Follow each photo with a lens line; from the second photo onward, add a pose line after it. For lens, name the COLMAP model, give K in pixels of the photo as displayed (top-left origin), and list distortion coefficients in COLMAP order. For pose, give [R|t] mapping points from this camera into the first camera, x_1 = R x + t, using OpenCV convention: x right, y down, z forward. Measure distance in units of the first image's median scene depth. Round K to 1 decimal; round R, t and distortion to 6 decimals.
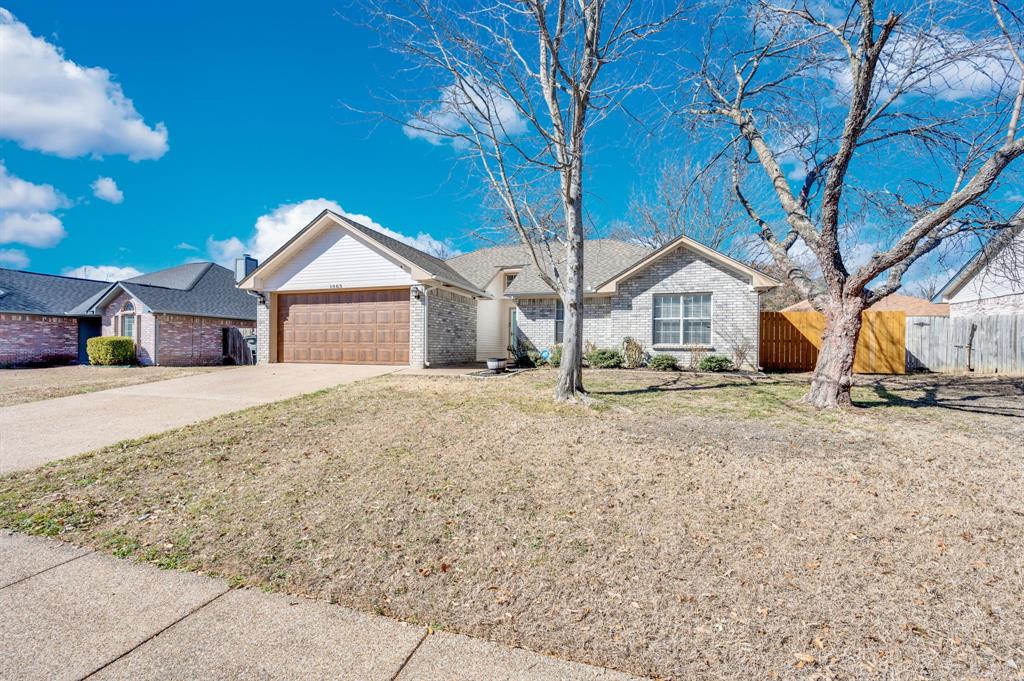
lens RADIAL K [[407.4, 0, 514.6], [0, 407.4, 327.7], [0, 0, 1]] dist [-0.000069, -0.000168]
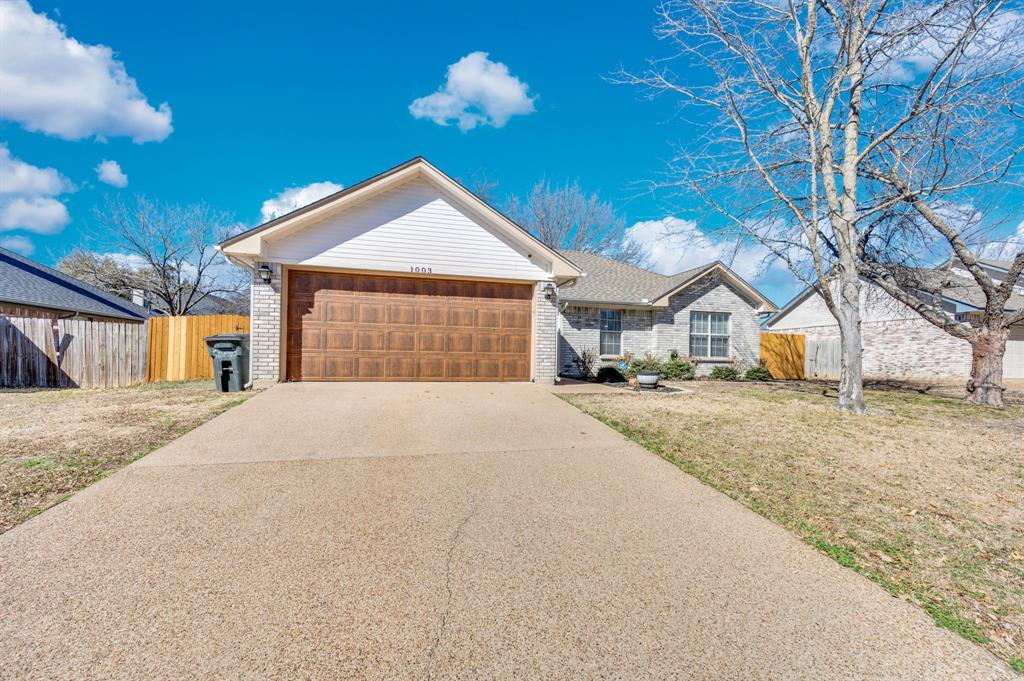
lens RADIAL K [[407.4, 0, 514.6], [0, 407.4, 327.7], [0, 0, 1]] dist [-0.000069, -0.000168]
pose [[0.849360, 0.045549, 0.525845, -0.645281], [-0.035866, 0.998947, -0.028596, 0.011164], [-0.526594, 0.005428, 0.850099, 0.313631]]
